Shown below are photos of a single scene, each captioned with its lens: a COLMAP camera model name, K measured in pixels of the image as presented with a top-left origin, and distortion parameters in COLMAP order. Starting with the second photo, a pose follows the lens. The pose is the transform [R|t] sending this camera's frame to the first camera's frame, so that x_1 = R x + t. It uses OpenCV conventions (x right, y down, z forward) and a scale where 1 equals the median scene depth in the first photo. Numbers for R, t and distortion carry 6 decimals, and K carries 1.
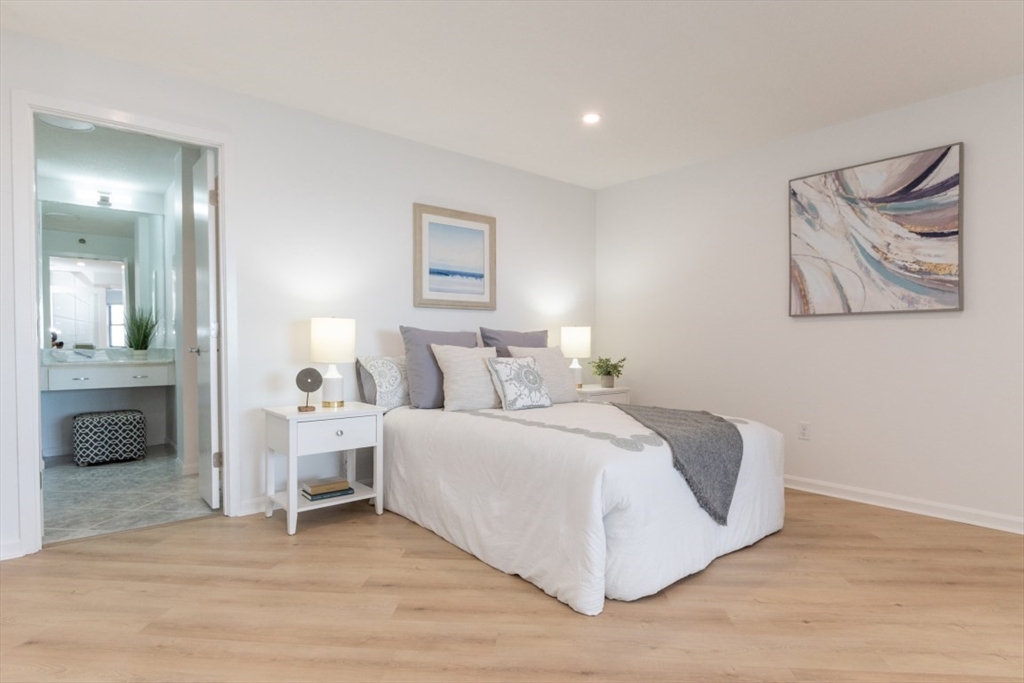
lens RADIAL K [[549.5, 0, 512.0], [0, 549.5, 341.5], [0, 0, 1]] dist [-0.000960, -0.000025]
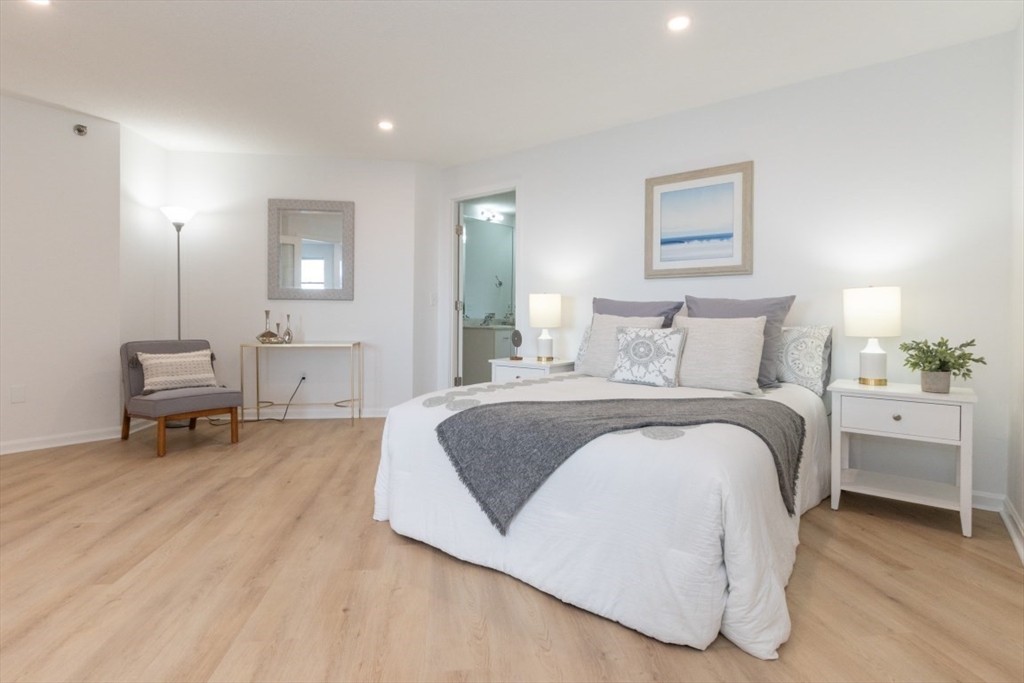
lens RADIAL K [[490.0, 0, 512.2], [0, 490.0, 327.5], [0, 0, 1]] dist [-0.000323, -0.000230]
pose [[0.213775, 0.033582, -0.976305, 0.681864], [-0.002479, 0.999424, 0.033835, 0.000476], [0.976880, -0.004813, 0.213736, 0.539031]]
